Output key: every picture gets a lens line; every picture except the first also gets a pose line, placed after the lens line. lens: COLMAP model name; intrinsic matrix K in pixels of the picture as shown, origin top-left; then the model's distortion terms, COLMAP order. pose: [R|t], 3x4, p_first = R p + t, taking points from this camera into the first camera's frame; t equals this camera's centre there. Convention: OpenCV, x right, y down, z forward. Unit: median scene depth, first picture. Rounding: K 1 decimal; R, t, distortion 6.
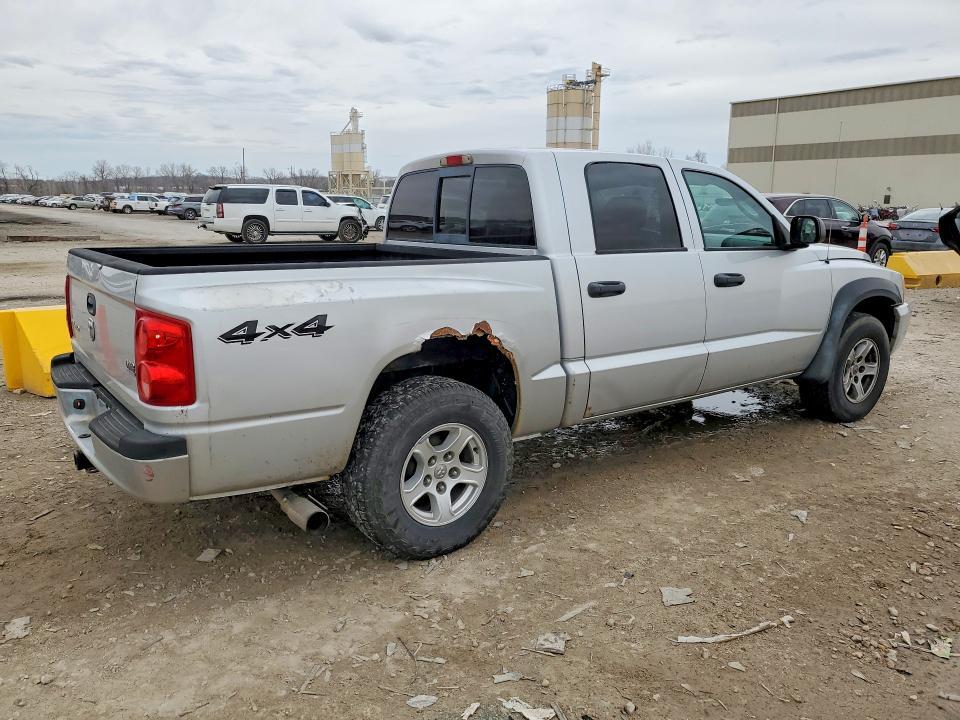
lens RADIAL K [[728.0, 0, 480.0], [0, 728.0, 360.0], [0, 0, 1]] dist [0.031865, 0.004158]
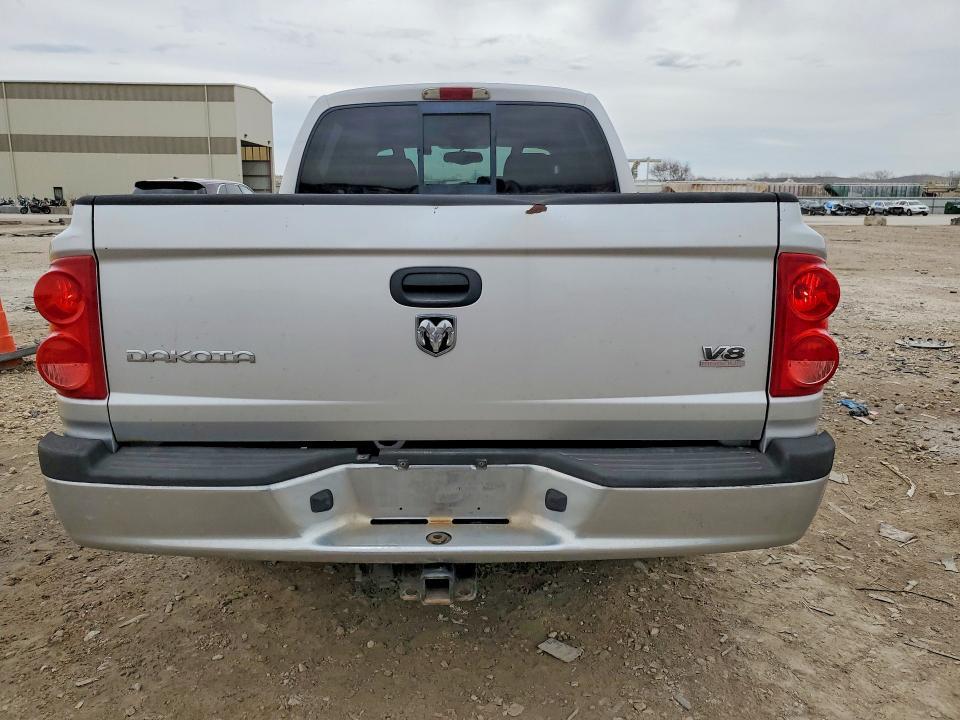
lens RADIAL K [[728.0, 0, 480.0], [0, 728.0, 360.0], [0, 0, 1]] dist [0.031865, 0.004158]
pose [[0.597911, -0.173308, 0.782603, -0.791177], [0.169965, 0.981557, 0.087513, -0.054945], [-0.783336, 0.080690, 0.616340, 0.560339]]
